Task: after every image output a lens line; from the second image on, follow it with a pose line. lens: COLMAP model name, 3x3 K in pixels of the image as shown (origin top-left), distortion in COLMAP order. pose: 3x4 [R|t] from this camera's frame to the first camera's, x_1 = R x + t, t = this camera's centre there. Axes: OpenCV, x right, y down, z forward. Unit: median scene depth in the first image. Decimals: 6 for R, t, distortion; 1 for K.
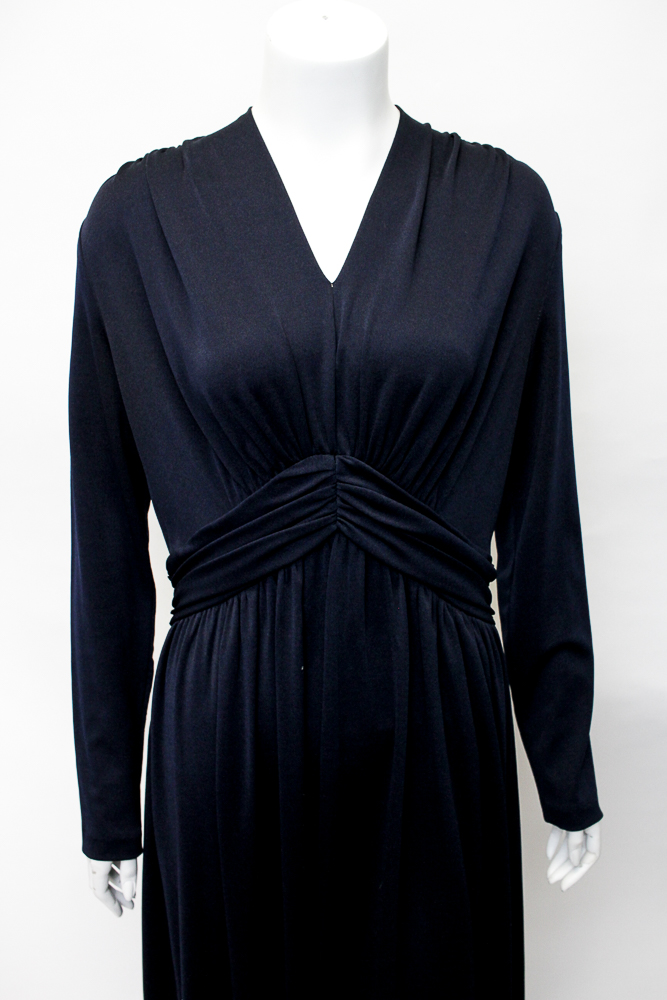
lens RADIAL K [[1146.6, 0, 340.6], [0, 1146.6, 493.6], [0, 0, 1]] dist [-0.081430, 0.000000]
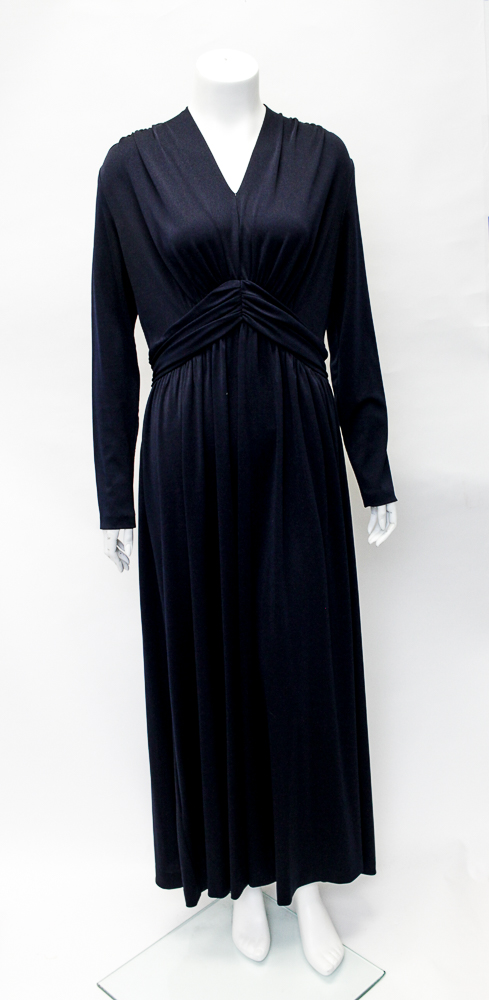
lens RADIAL K [[1215.2, 0, 275.6], [0, 1215.2, 497.0], [0, 0, 1]] dist [-0.061277, 0.000000]
pose [[0.997690, -0.038956, 0.055643, -0.070375], [0.041002, 0.998506, -0.036108, 0.392366], [-0.054153, 0.038306, 0.997798, -1.002678]]
